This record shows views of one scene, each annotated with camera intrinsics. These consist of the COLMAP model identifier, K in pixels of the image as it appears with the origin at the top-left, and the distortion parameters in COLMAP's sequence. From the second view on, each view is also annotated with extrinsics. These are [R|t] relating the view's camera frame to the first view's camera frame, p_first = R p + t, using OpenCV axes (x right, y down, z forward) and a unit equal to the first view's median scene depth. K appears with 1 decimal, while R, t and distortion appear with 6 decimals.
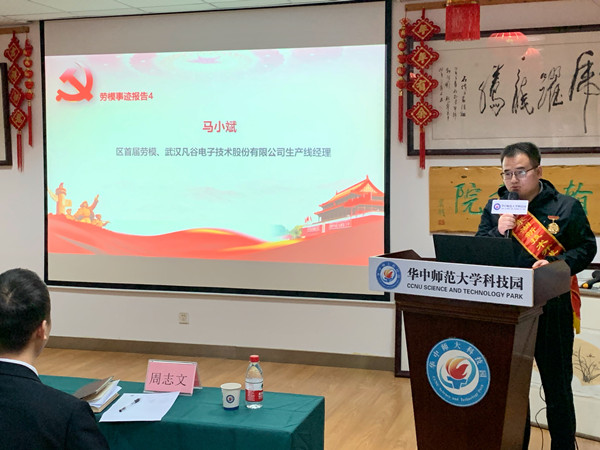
lens RADIAL K [[847.7, 0, 301.7], [0, 847.7, 199.4], [0, 0, 1]] dist [0.130169, -0.129700]
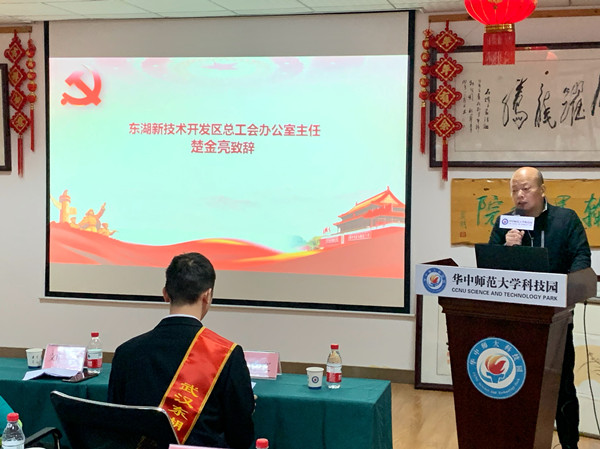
lens RADIAL K [[1037.8, 0, 300.8], [0, 1037.8, 207.3], [0, 0, 1]] dist [0.166494, -0.120563]
pose [[0.998786, 0.010729, 0.048085, -0.085594], [-0.010670, 0.999942, -0.001478, -0.001103], [-0.048098, 0.000963, 0.998842, -0.213525]]
